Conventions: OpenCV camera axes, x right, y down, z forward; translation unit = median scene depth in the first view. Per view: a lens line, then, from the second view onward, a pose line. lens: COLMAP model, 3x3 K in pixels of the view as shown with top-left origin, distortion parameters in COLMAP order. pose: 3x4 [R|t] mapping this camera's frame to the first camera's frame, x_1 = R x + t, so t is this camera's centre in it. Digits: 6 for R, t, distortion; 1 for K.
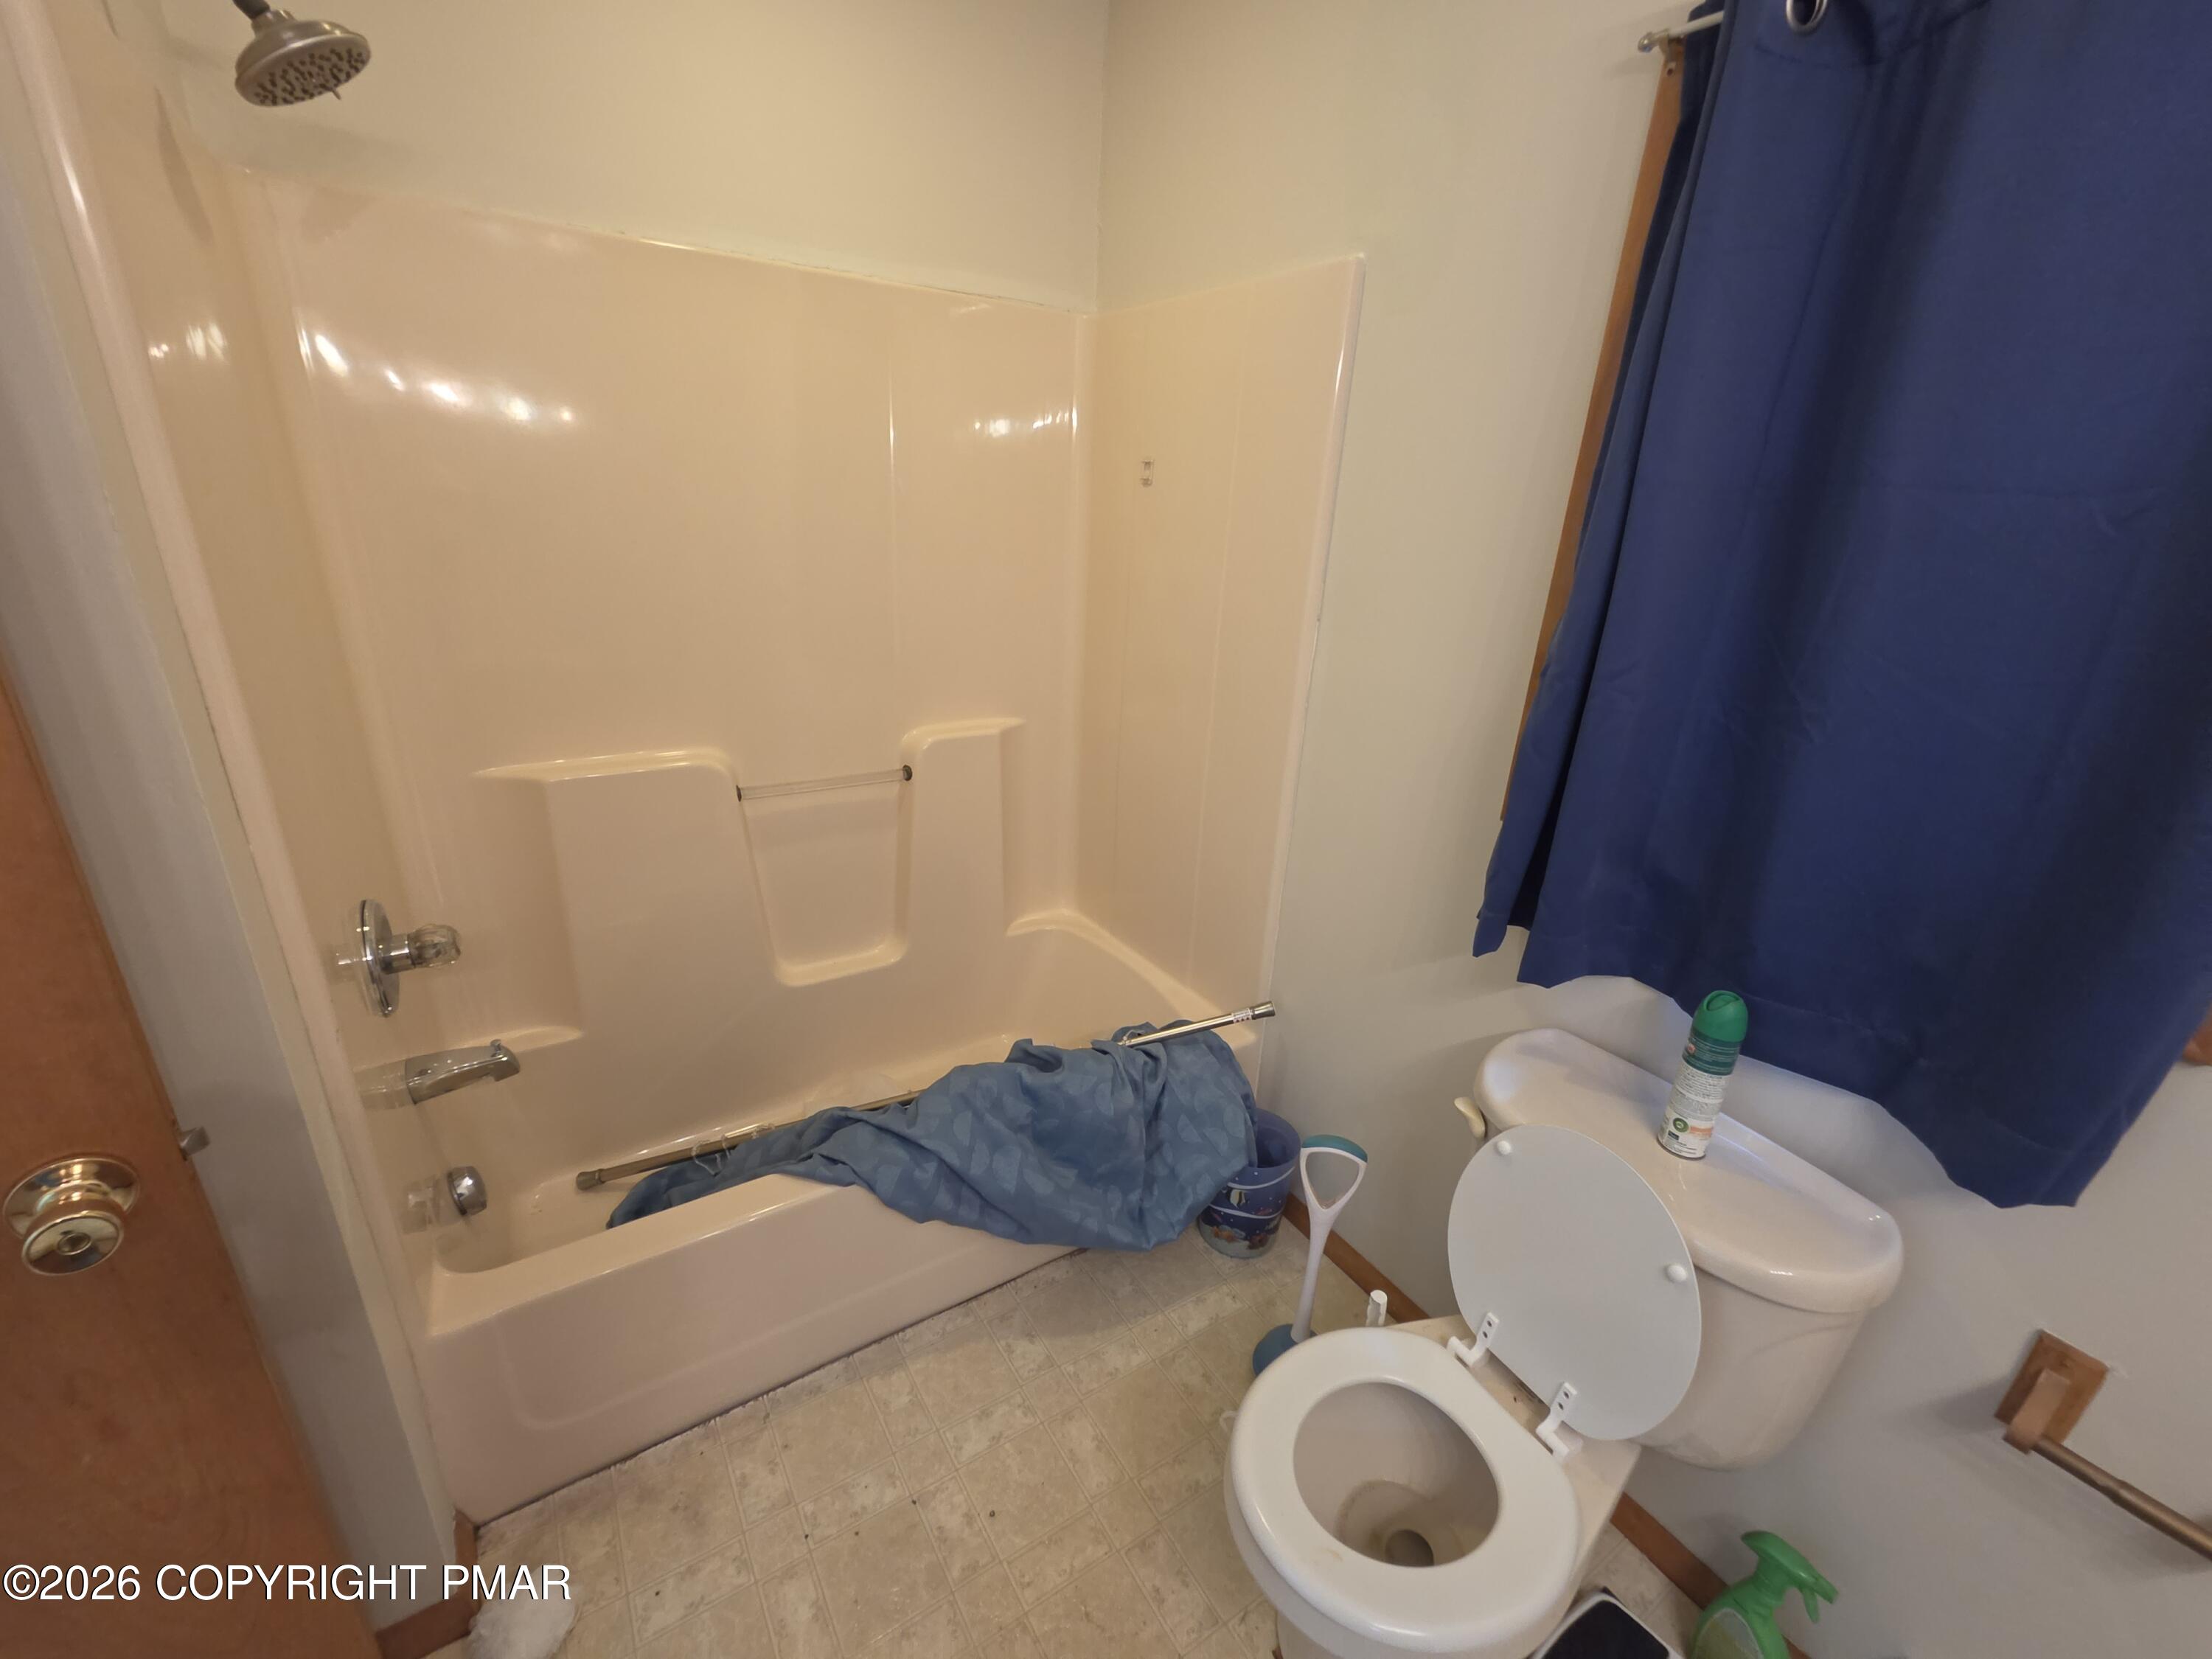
lens RADIAL K [[912.1, 0, 1109.9], [0, 912.1, 835.4], [0, 0, 1]] dist [0.004509, 0.000654]
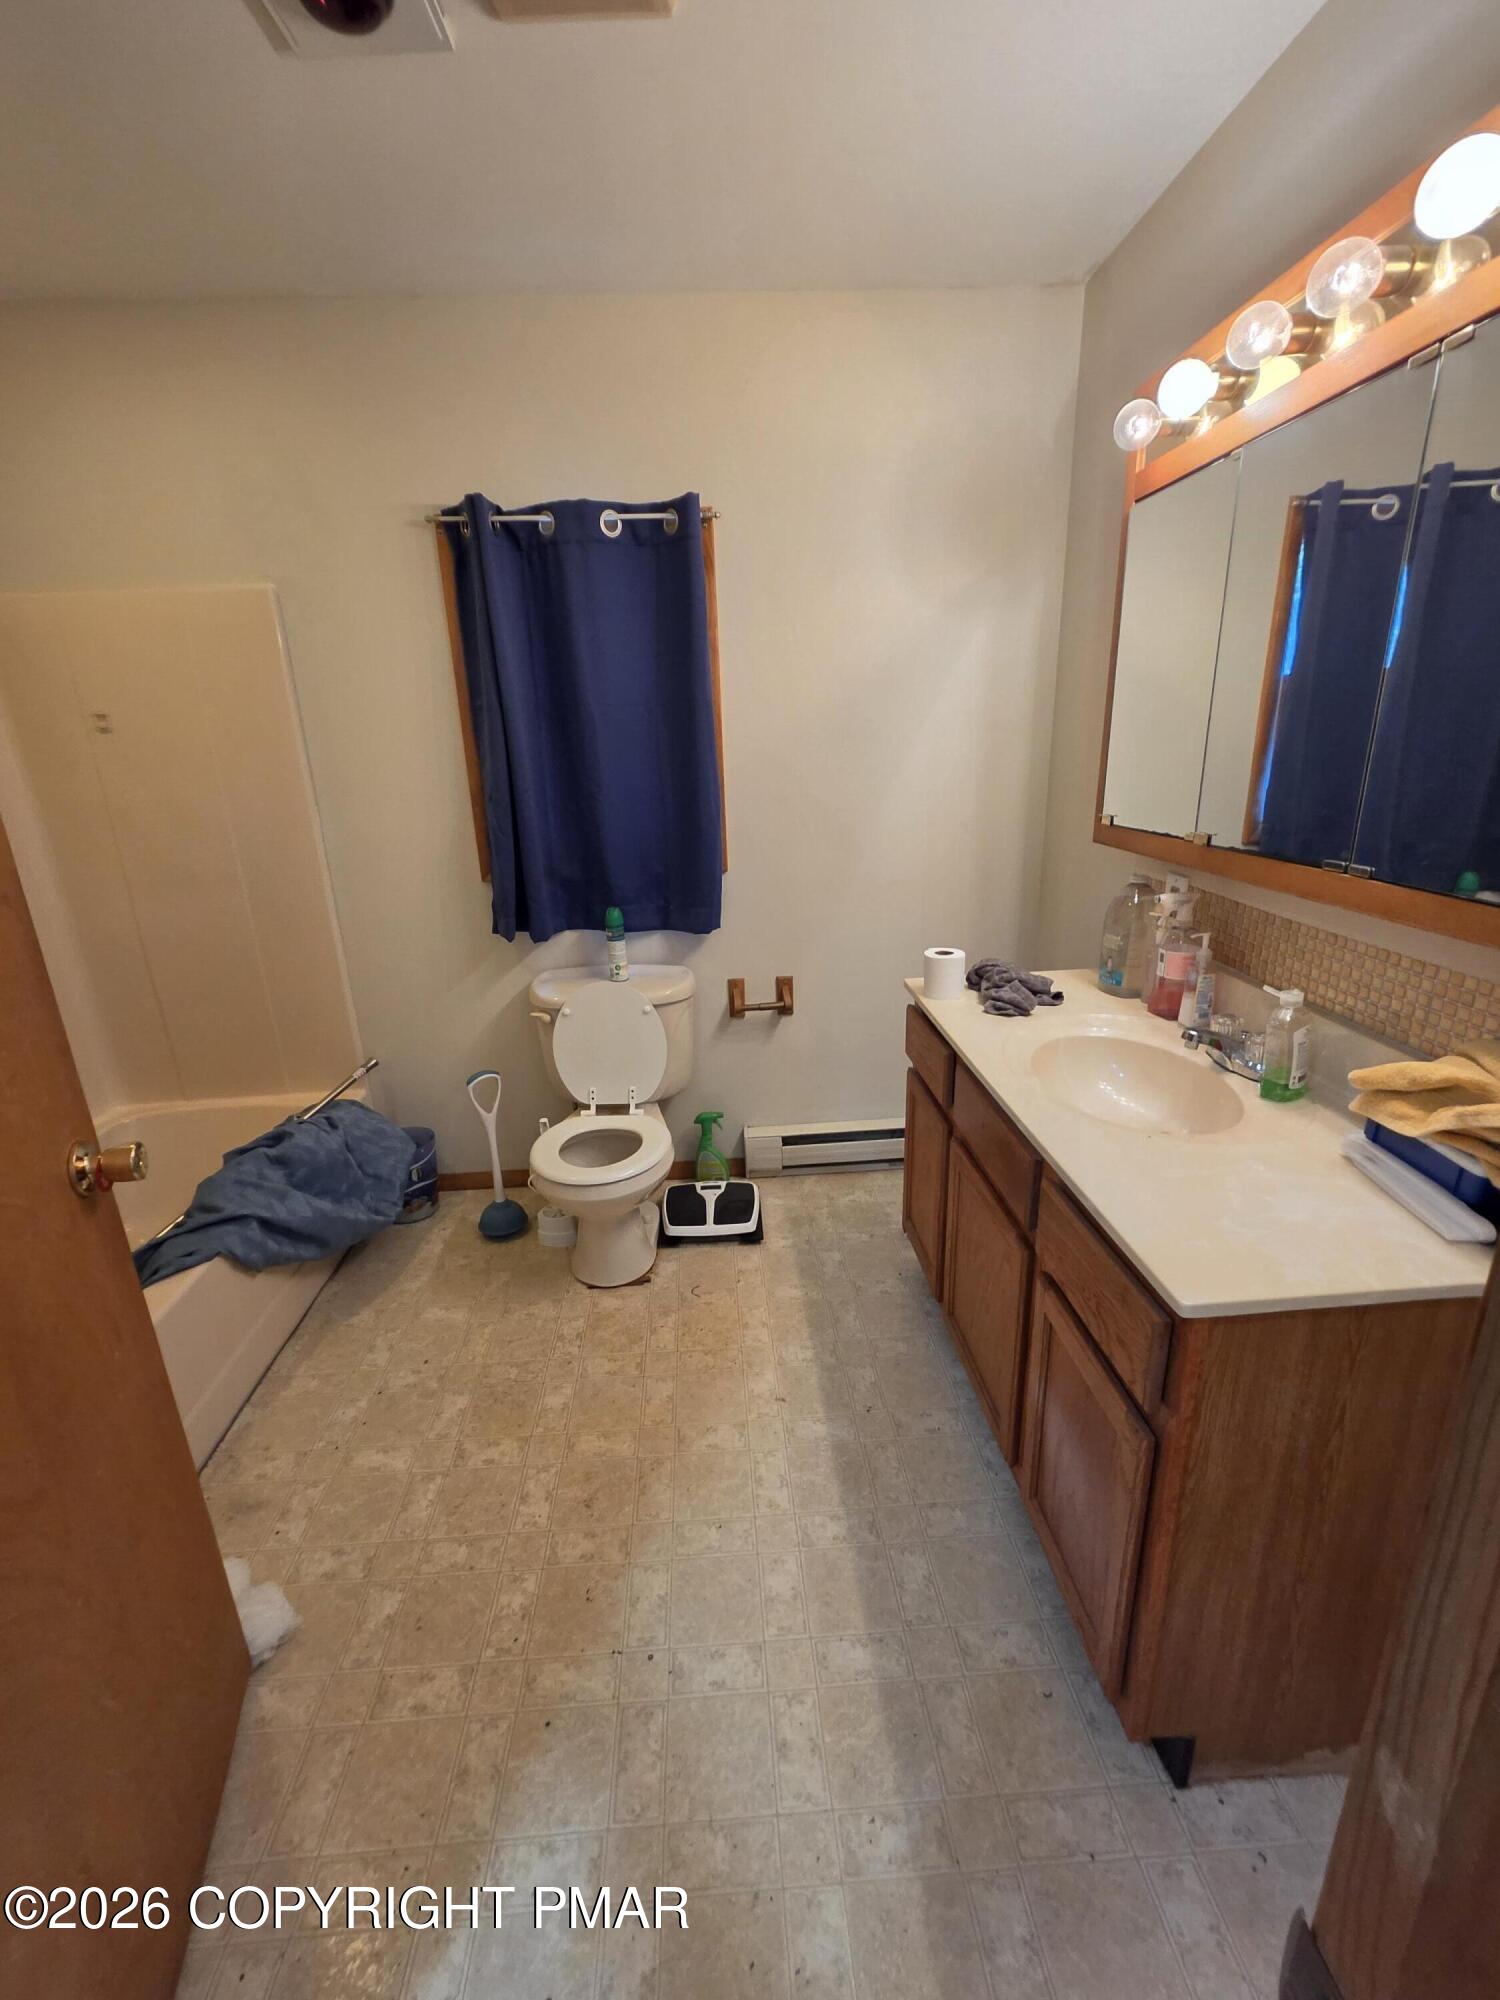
lens RADIAL K [[824.7, 0, 741.9], [0, 824.7, 991.8], [0, 0, 1]] dist [0.004509, 0.000654]
pose [[0.482833, -0.315179, 0.817028, -0.830029], [0.366564, 0.920057, 0.138298, 0.160463], [-0.795301, 0.232718, 0.559767, -0.373917]]
